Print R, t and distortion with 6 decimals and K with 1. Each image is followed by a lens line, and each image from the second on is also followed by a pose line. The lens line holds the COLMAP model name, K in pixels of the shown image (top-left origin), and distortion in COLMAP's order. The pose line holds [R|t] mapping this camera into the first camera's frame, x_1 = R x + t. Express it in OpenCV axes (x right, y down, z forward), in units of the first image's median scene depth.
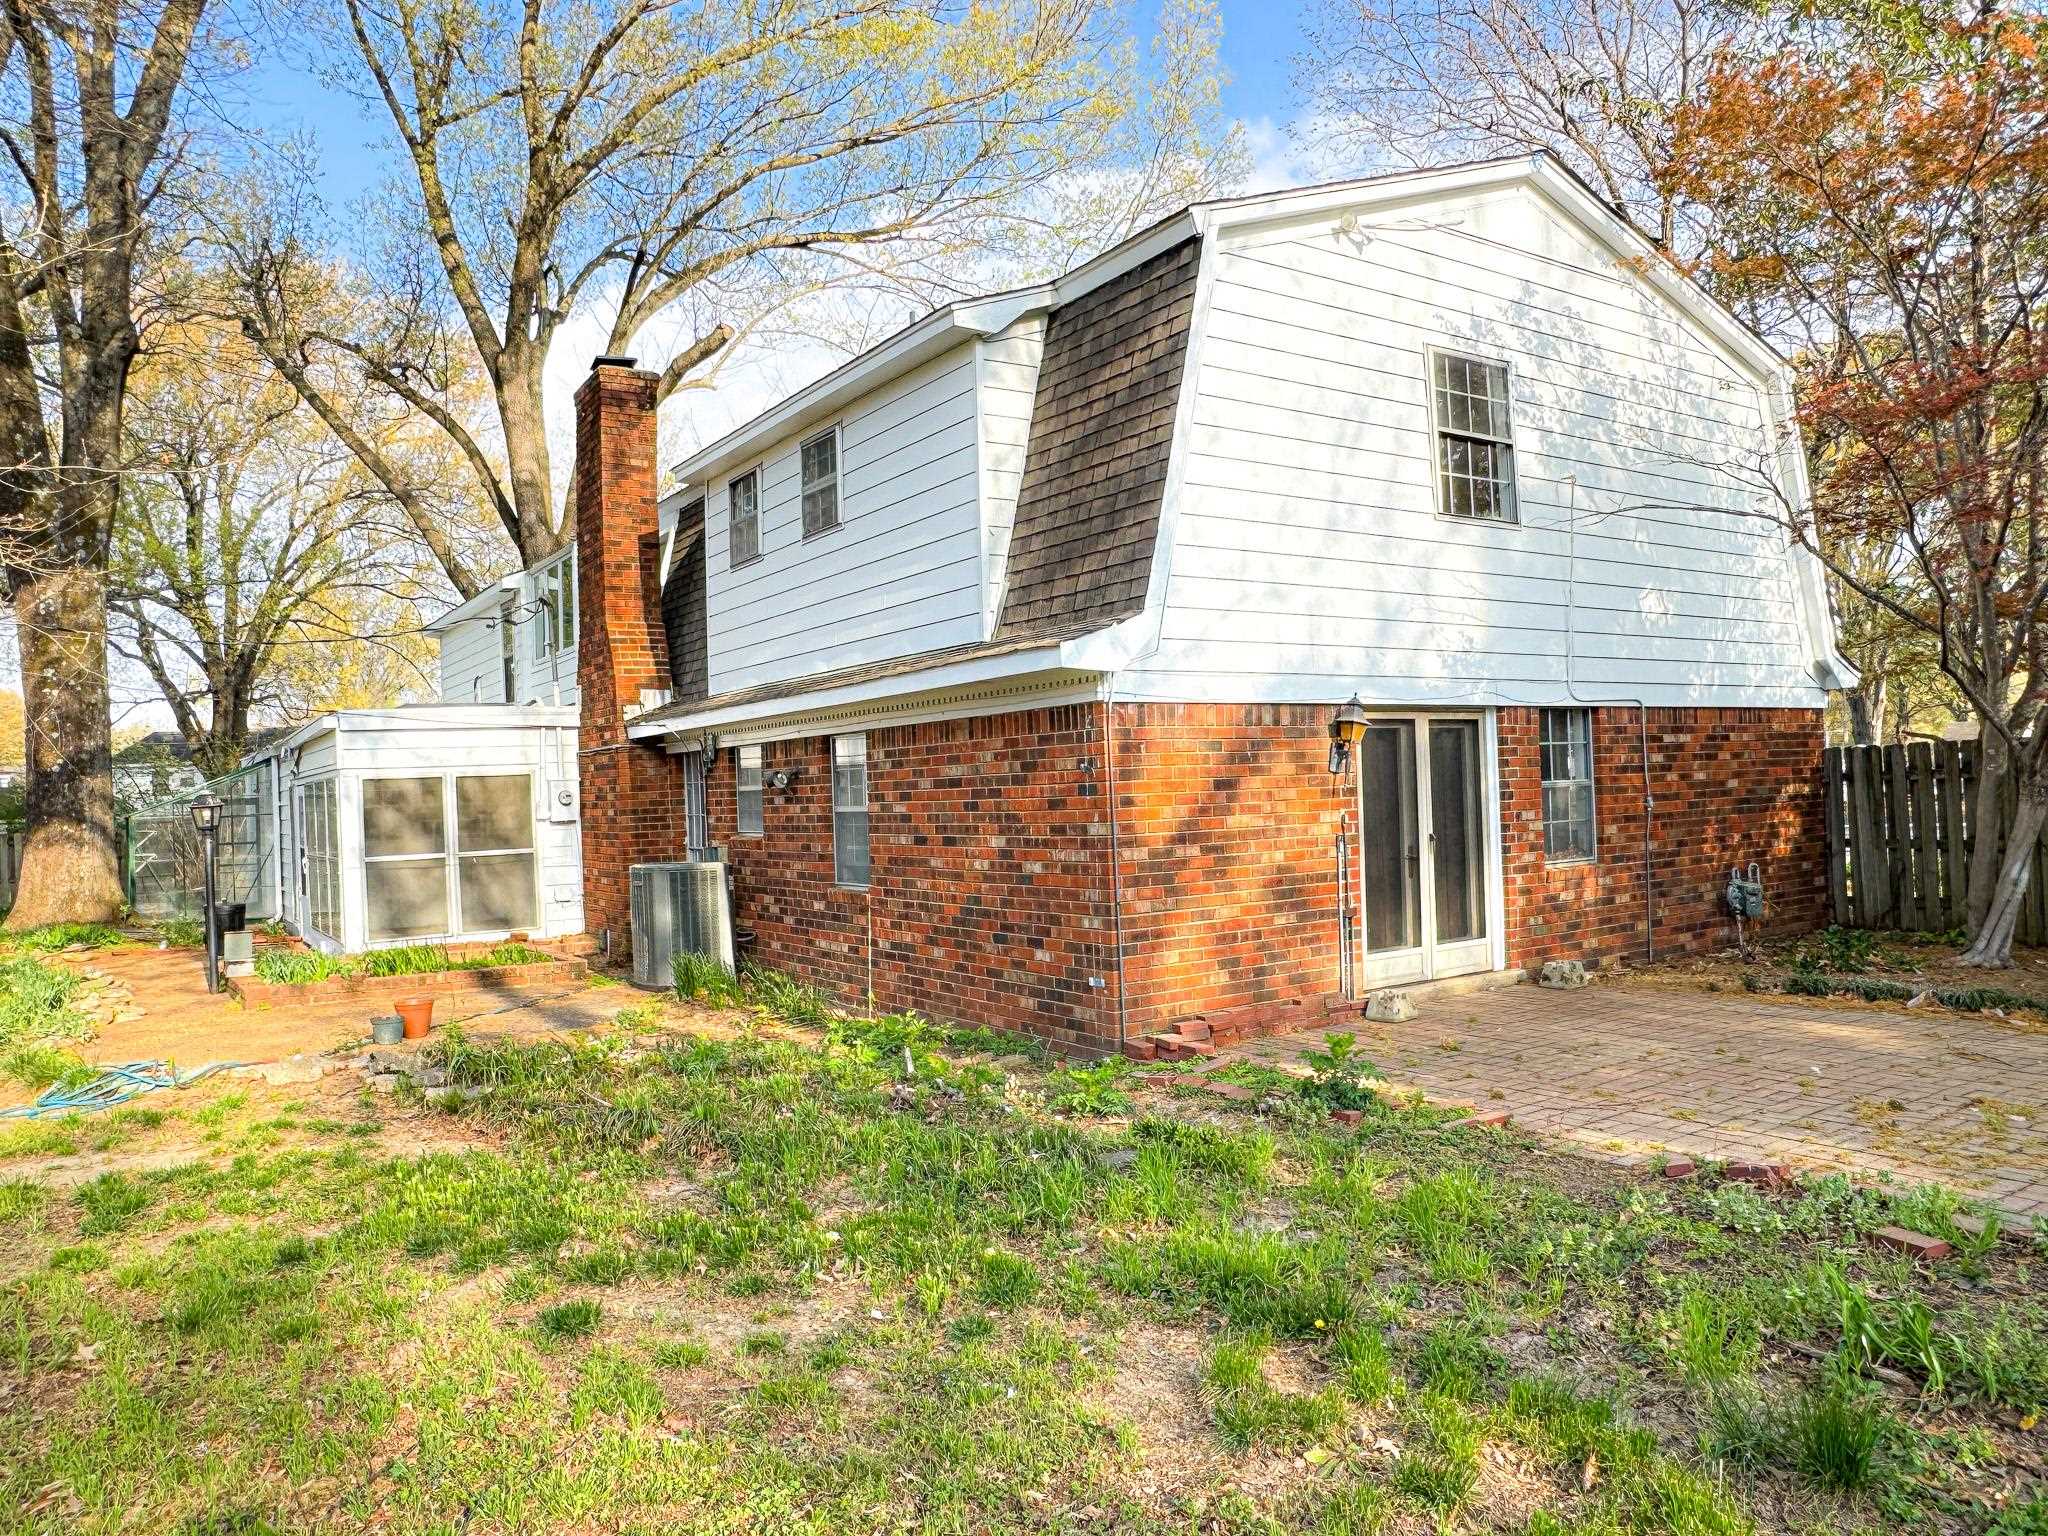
lens RADIAL K [[1453.2, 0, 1024.0], [0, 1453.2, 768.0], [0, 0, 1]] dist [-0.162234, 0.179998]
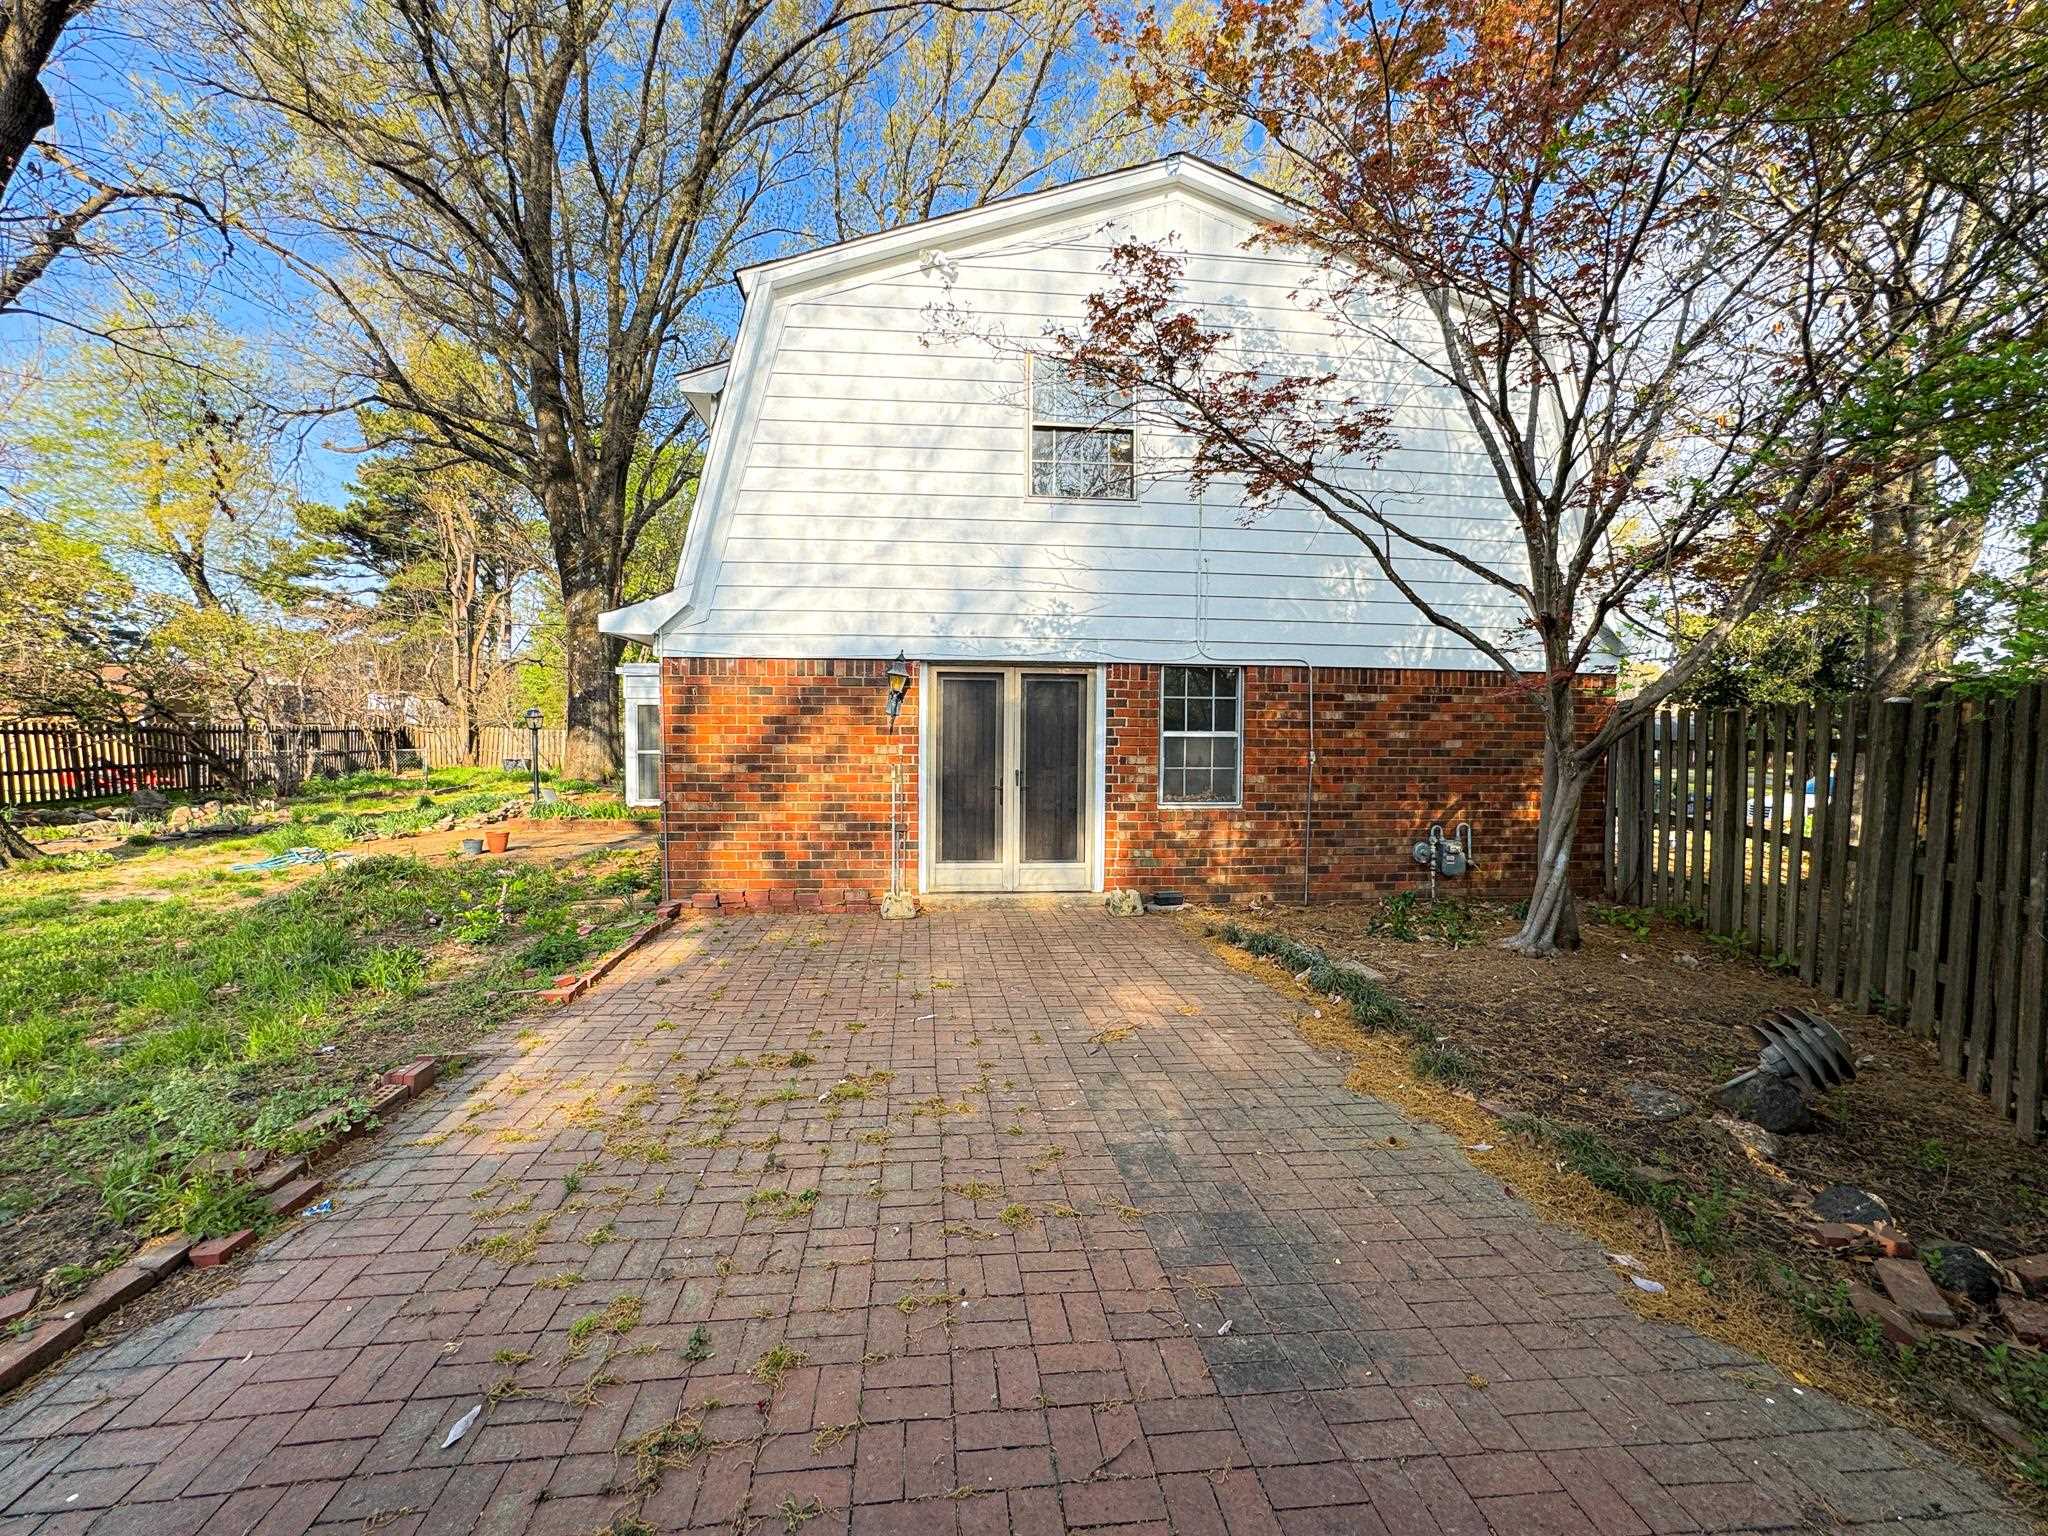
lens RADIAL K [[937.6, 0, 1024.0], [0, 937.6, 768.0], [0, 0, 1]] dist [-0.068246, 0.000037]
pose [[0.881738, 0.058512, -0.468096, 0.424113], [-0.031895, 0.997402, 0.064595, -0.004065], [0.470659, -0.042025, 0.881314, 0.206285]]
